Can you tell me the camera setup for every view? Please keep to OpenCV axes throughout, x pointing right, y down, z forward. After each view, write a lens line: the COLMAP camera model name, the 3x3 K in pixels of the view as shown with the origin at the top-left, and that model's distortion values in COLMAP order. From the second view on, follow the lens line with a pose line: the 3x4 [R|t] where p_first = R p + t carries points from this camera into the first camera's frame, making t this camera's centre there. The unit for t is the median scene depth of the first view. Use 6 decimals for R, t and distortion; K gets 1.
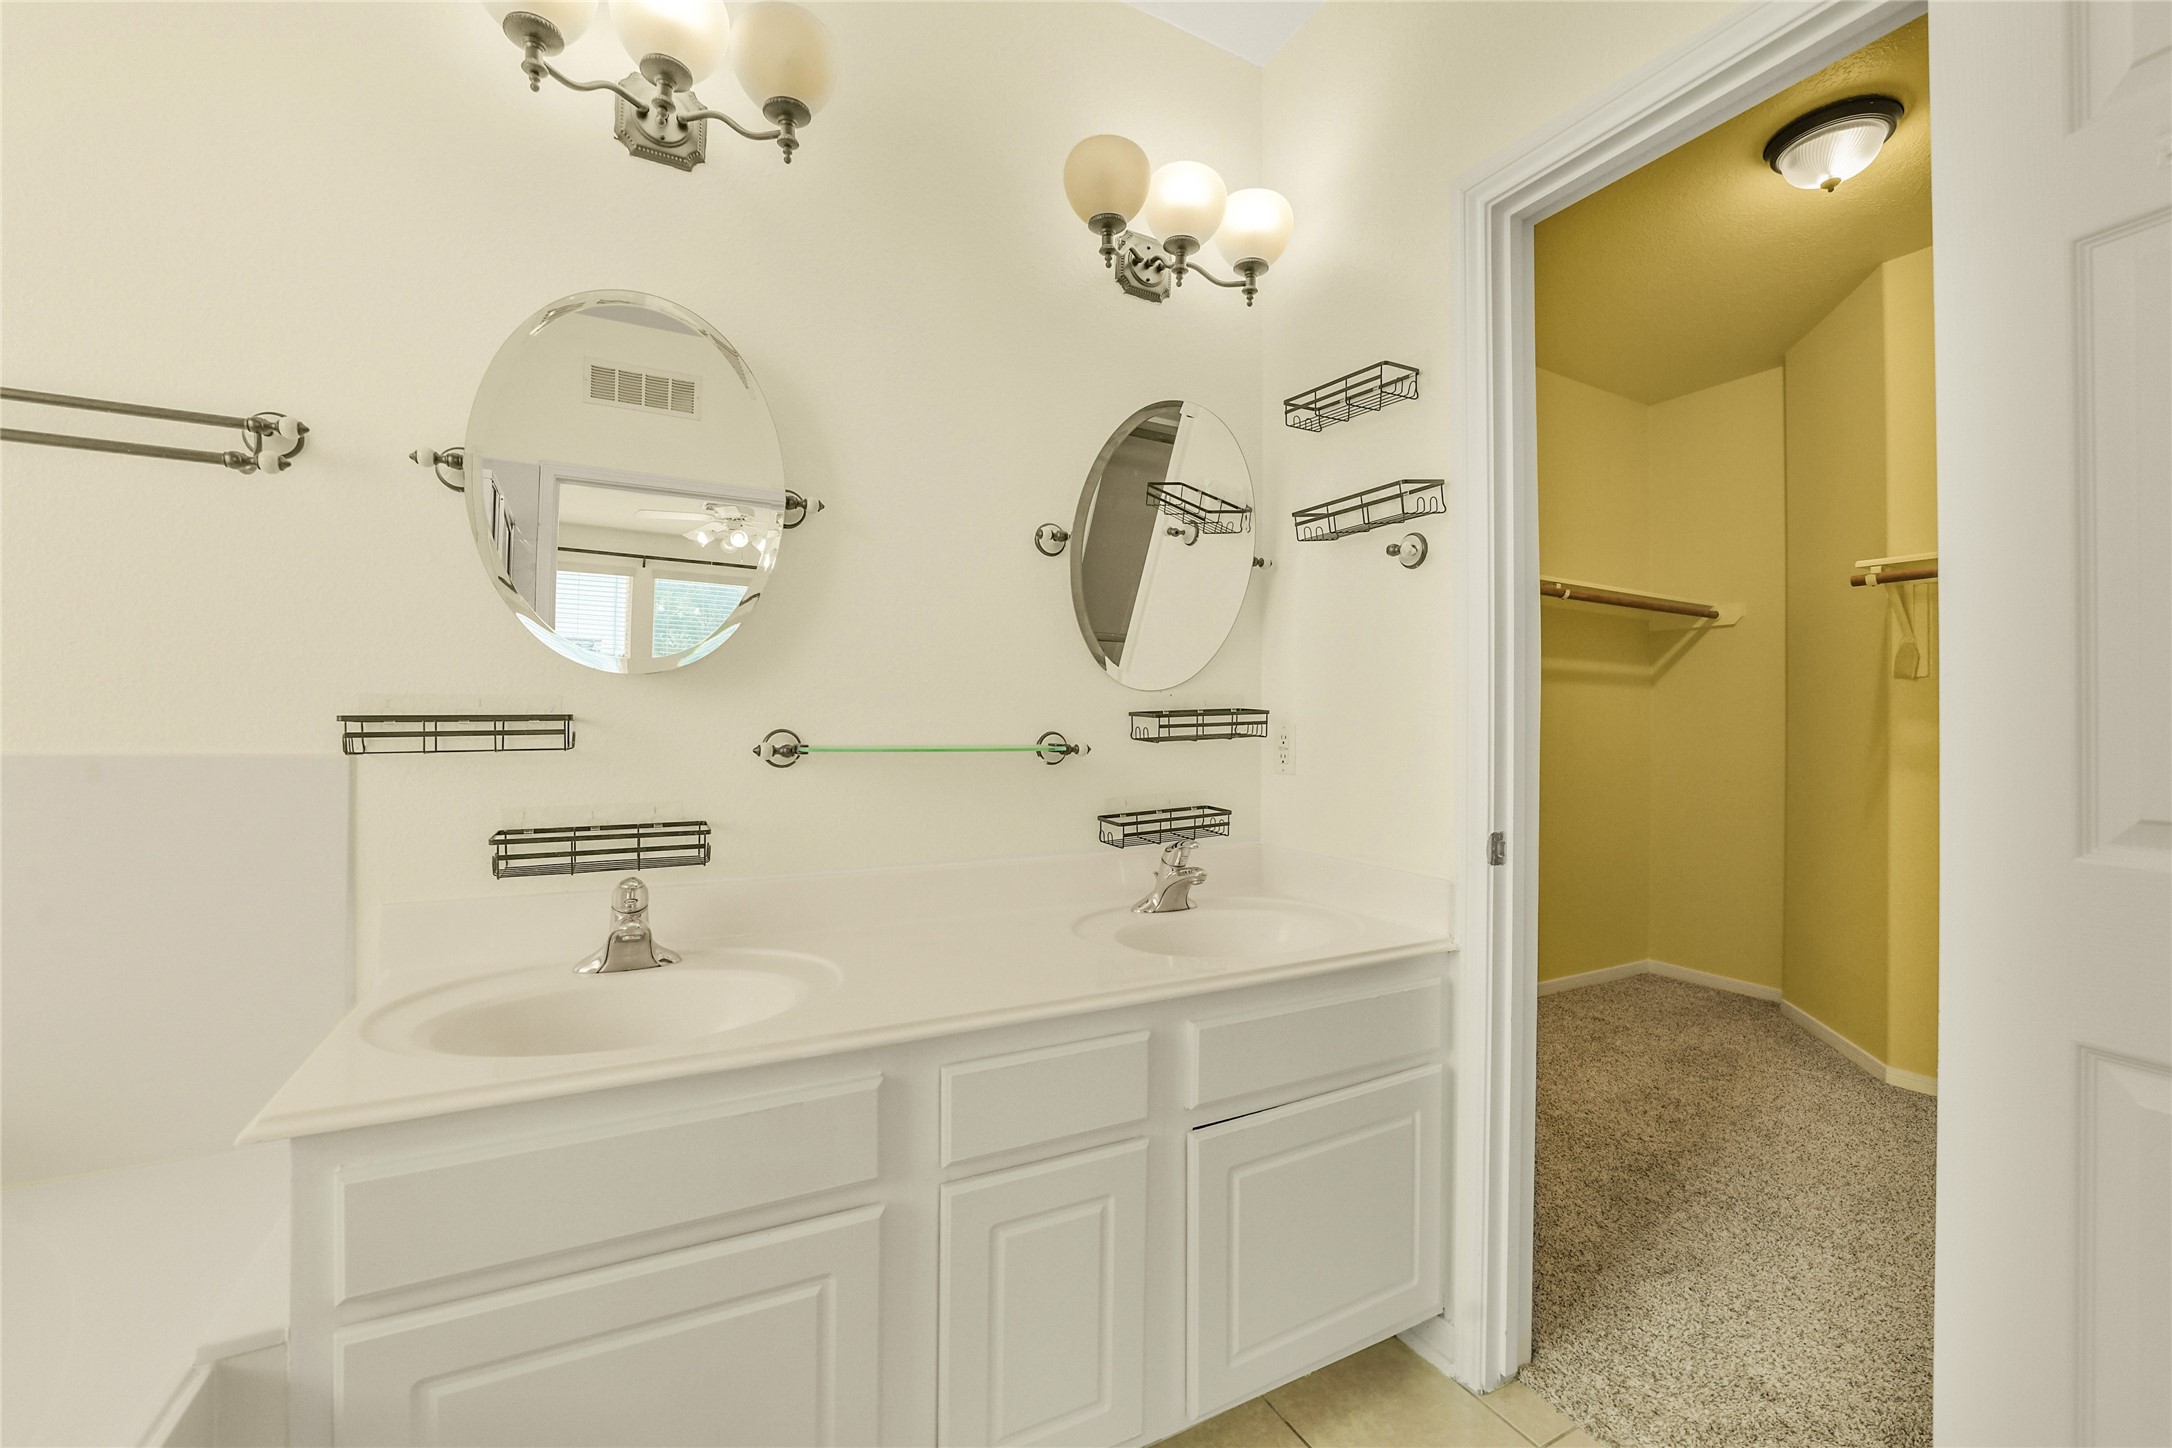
lens RADIAL K [[877.9, 0, 1086.2], [0, 877.9, 710.6], [0, 0, 1]] dist [-0.021848, 0.000554]
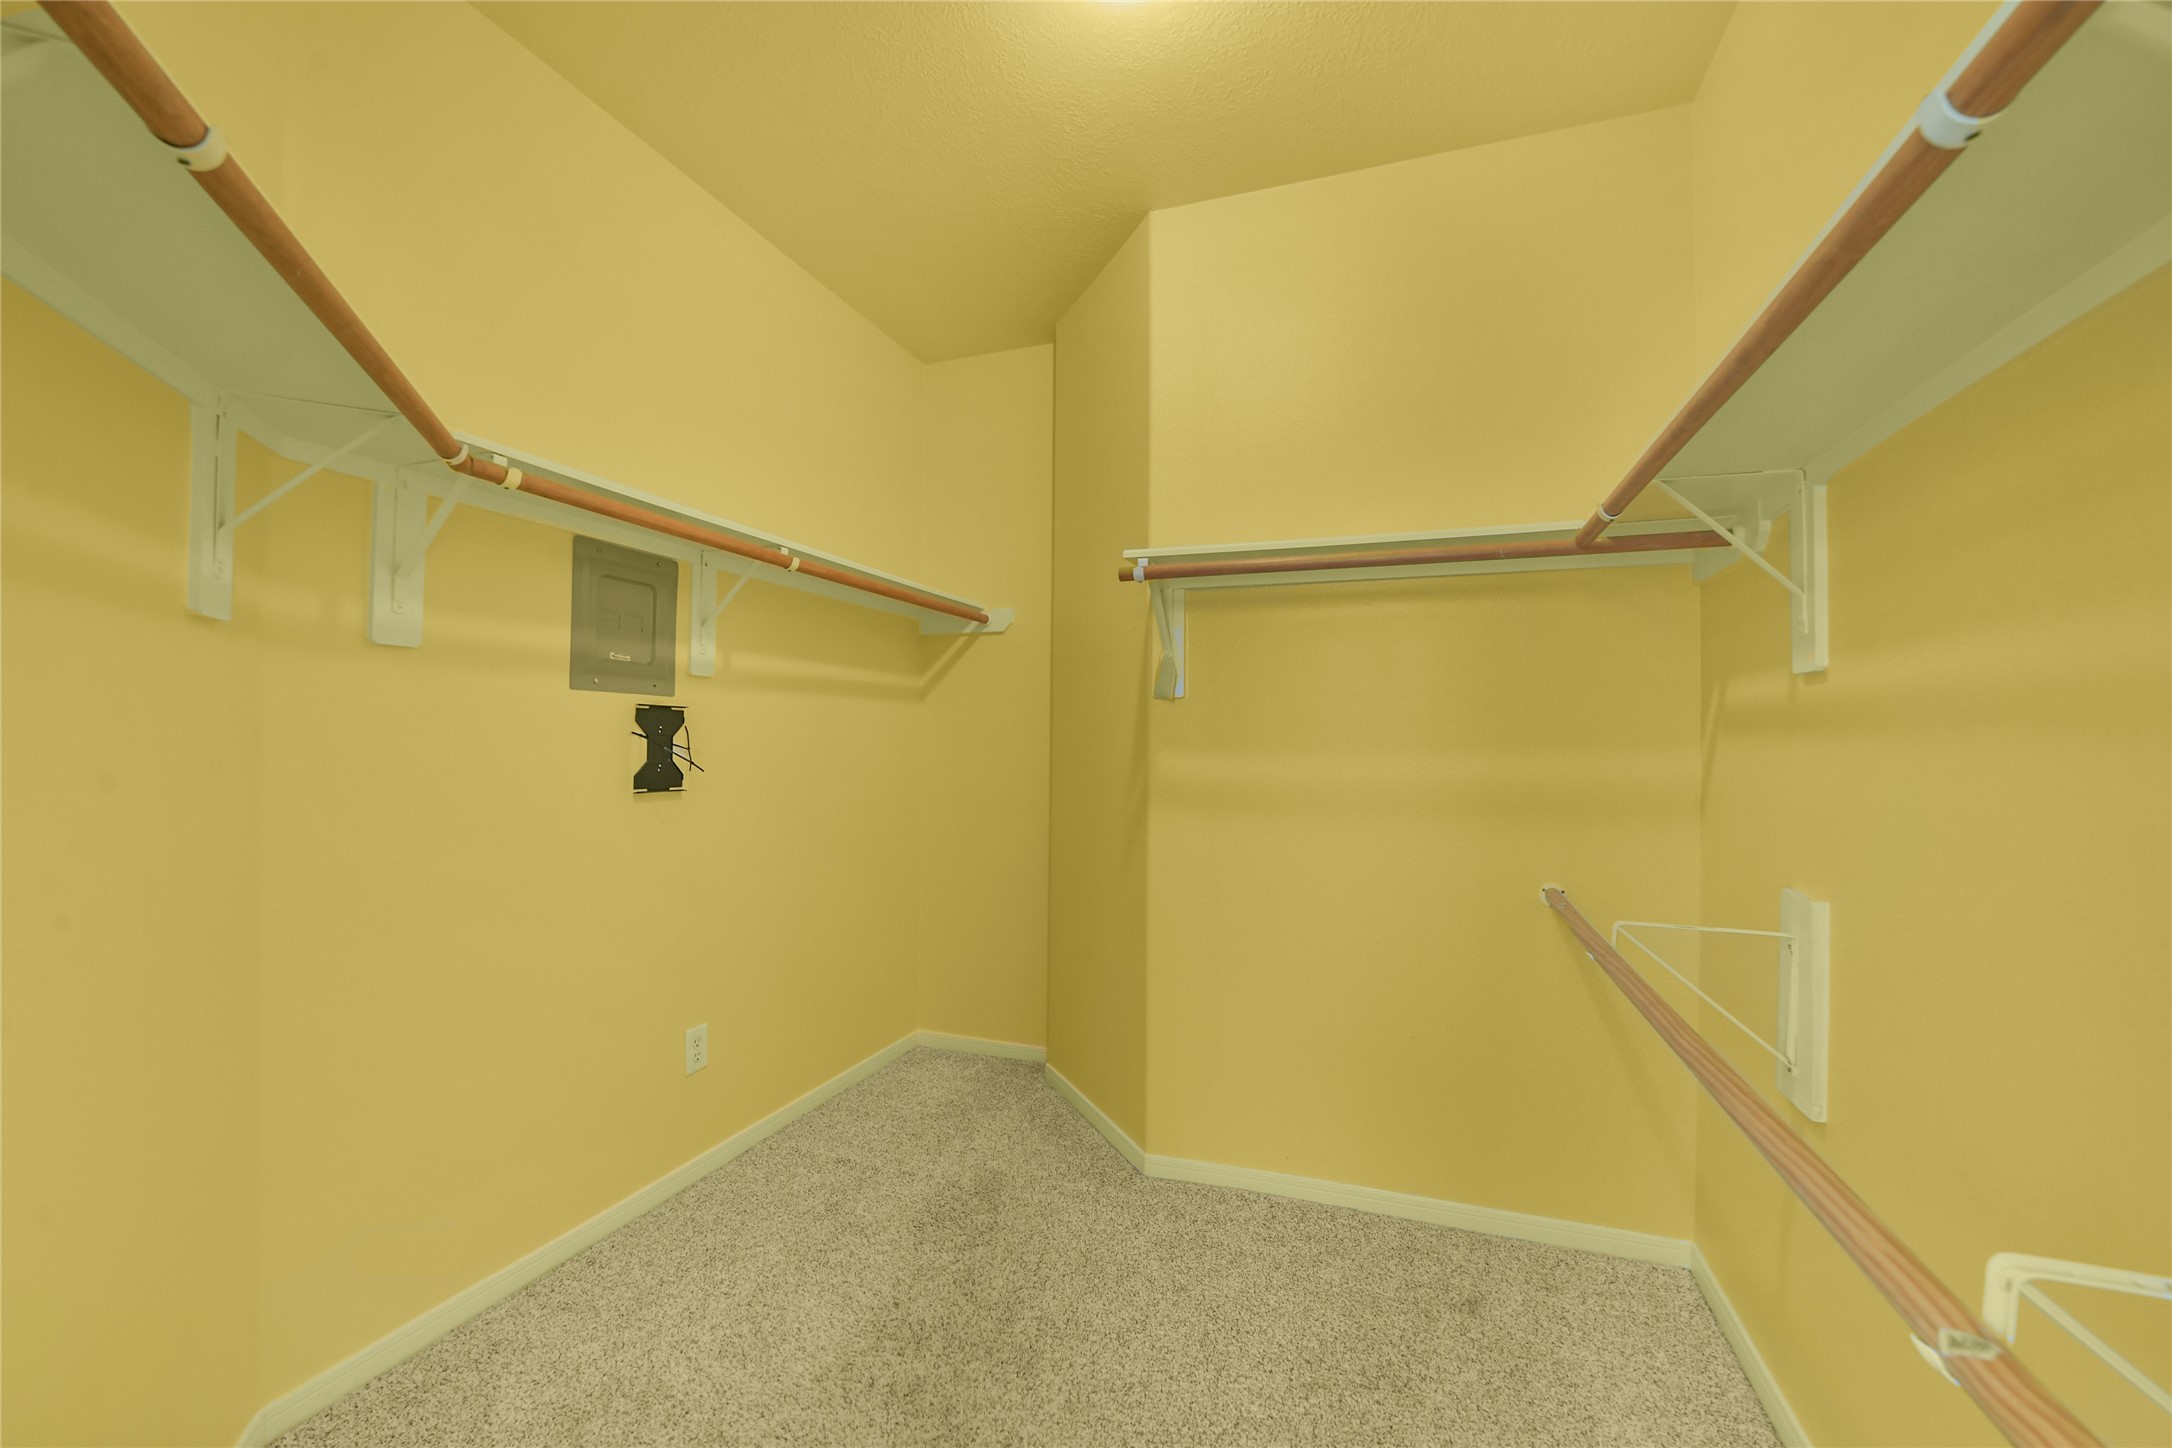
lens RADIAL K [[877.9, 0, 1086.2], [0, 877.9, 710.6], [0, 0, 1]] dist [-0.021848, 0.000554]
pose [[0.751403, 0.010746, 0.659756, 0.282794], [-0.006255, 0.999938, -0.009162, -0.015642], [-0.659813, 0.002758, 0.751424, 0.350275]]
